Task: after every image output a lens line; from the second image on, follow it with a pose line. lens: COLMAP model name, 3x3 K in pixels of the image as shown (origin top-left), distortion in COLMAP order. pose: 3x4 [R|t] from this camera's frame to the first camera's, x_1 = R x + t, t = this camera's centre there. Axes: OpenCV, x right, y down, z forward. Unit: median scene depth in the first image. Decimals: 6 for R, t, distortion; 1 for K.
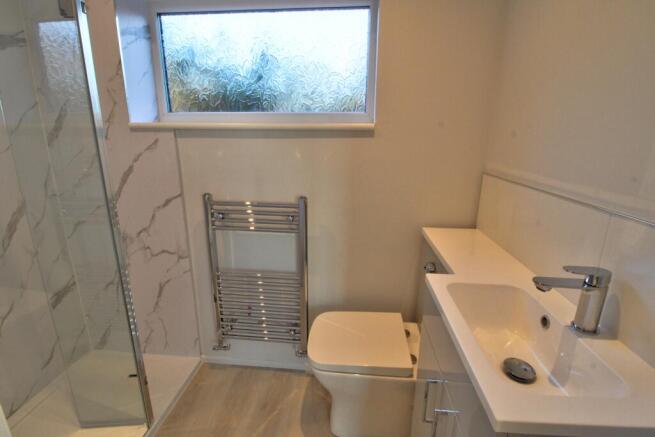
lens RADIAL K [[303.5, 0, 323.5], [0, 303.5, 208.0], [0, 0, 1]] dist [-0.004776, -0.009537]
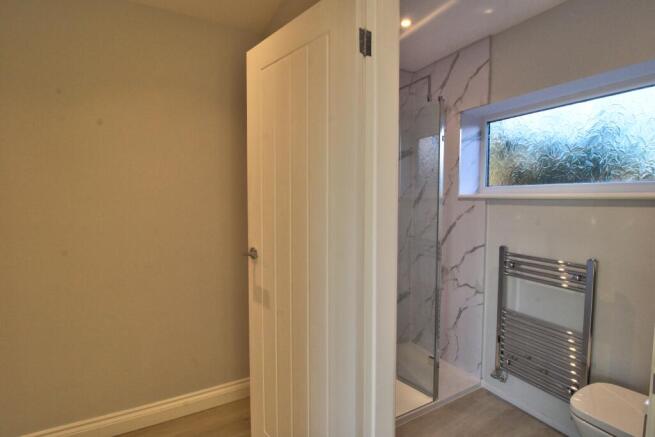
lens RADIAL K [[303.5, 0, 327.7], [0, 303.5, 216.1], [0, 0, 1]] dist [-0.004776, -0.009537]
pose [[0.557672, 0.042988, -0.828947, 0.259377], [-0.203630, 0.975226, -0.086418, 0.089206], [0.804696, 0.216992, 0.552610, -0.349520]]
